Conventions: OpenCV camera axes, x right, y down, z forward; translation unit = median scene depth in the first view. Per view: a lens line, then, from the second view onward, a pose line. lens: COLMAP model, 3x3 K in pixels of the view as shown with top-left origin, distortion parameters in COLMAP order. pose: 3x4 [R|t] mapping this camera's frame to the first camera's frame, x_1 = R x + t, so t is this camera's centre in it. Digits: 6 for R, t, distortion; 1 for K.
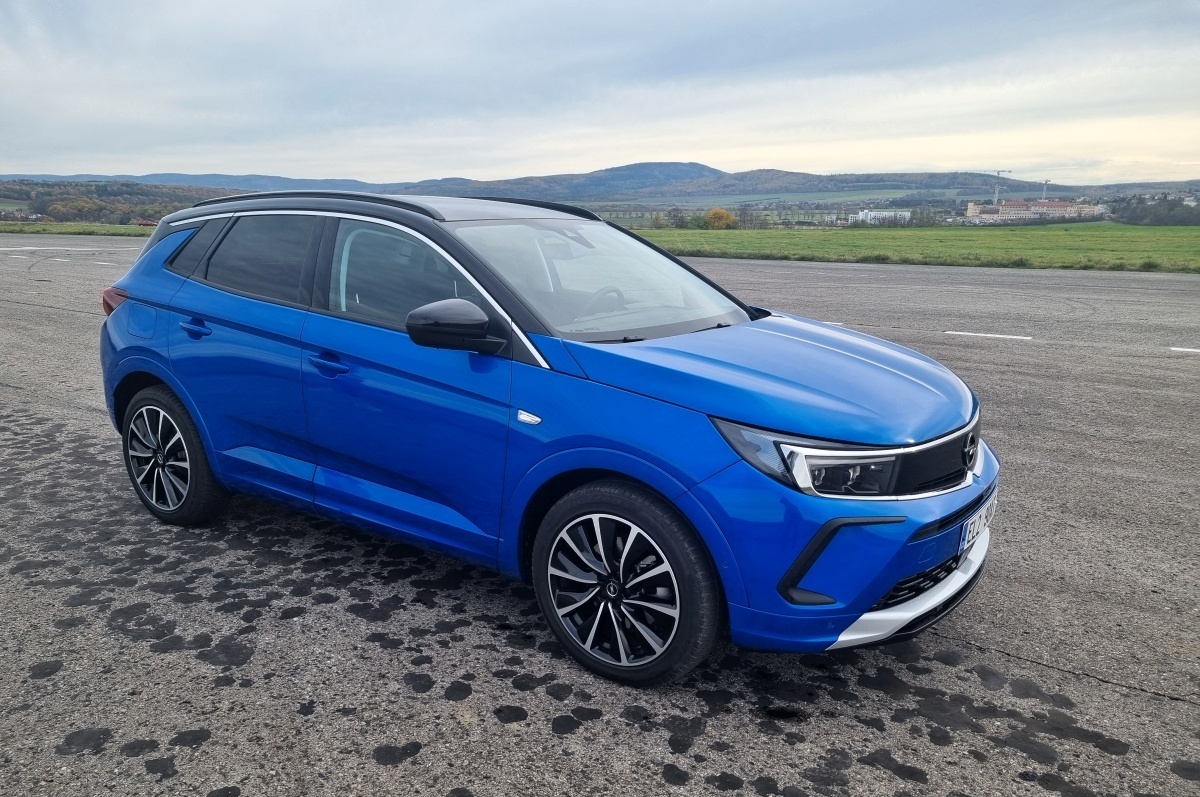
lens RADIAL K [[889.2, 0, 600.0], [0, 889.2, 398.5], [0, 0, 1]] dist [0.078650, -0.070755]
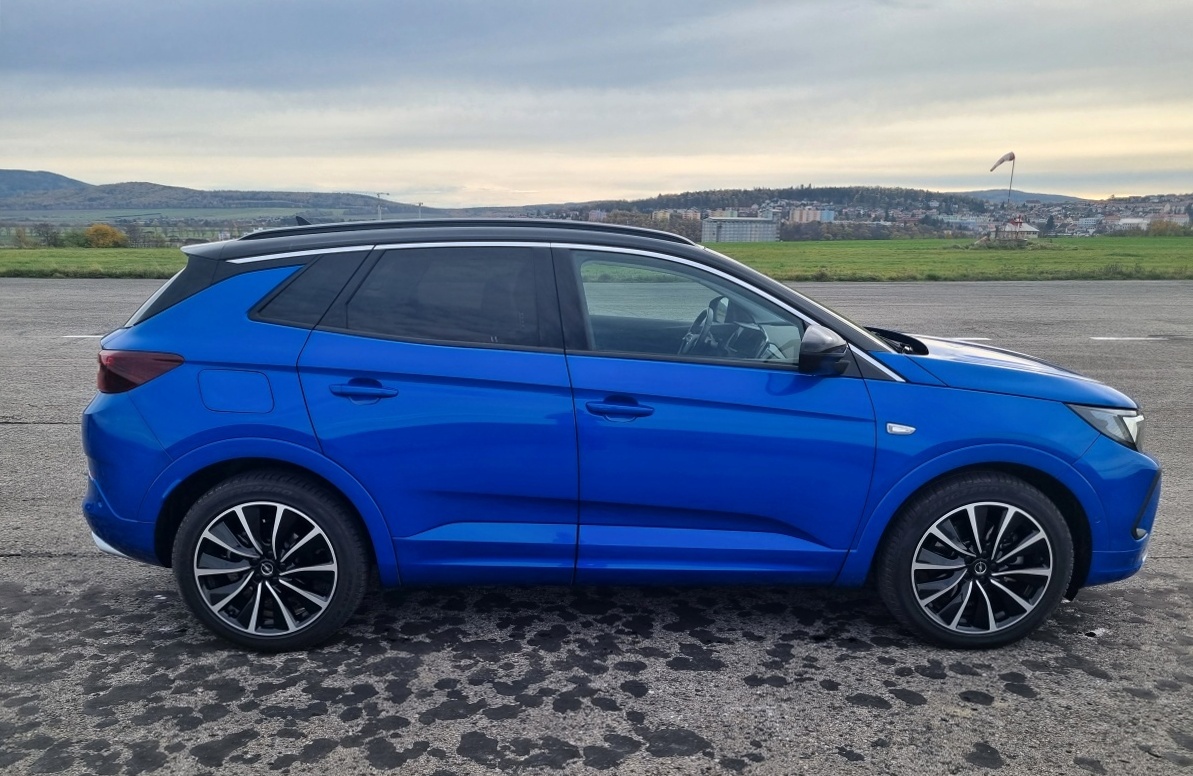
lens RADIAL K [[888.9, 0, 575.7], [0, 888.9, 390.4], [0, 0, 1]] dist [0.089054, -0.072002]
pose [[0.810234, -0.107966, 0.576077, -0.824206], [0.124037, 0.992211, 0.011502, -0.069275], [-0.572832, 0.062136, 0.817315, 0.268599]]
